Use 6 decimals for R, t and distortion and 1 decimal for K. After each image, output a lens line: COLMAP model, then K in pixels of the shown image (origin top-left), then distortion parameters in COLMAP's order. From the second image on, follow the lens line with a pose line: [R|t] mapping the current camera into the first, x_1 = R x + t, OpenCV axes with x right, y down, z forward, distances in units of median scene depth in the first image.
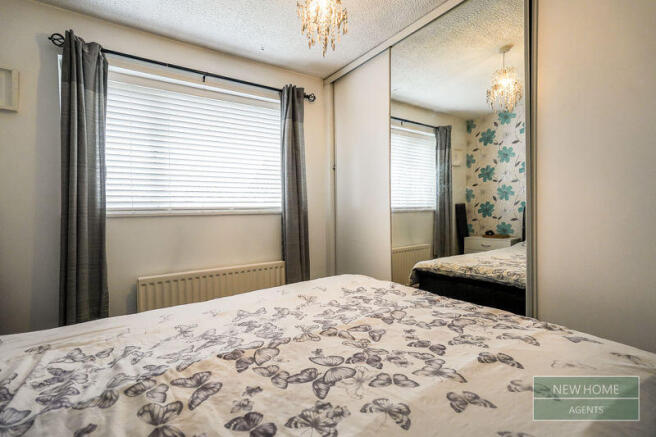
lens RADIAL K [[295.3, 0, 326.6], [0, 295.3, 215.9], [0, 0, 1]] dist [-0.001547, 0.000958]
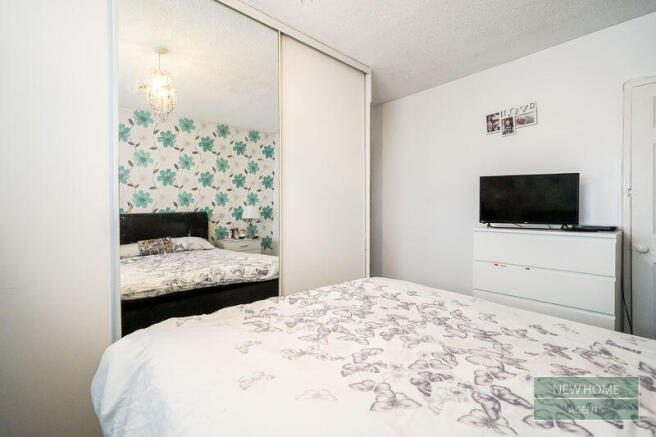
lens RADIAL K [[295.3, 0, 326.9], [0, 295.3, 214.7], [0, 0, 1]] dist [-0.001547, 0.000958]
pose [[-0.124211, 0.005247, 0.992242, -0.951198], [0.020344, 0.999789, -0.002741, -0.020333], [-0.992047, 0.019845, -0.124291, 1.362404]]
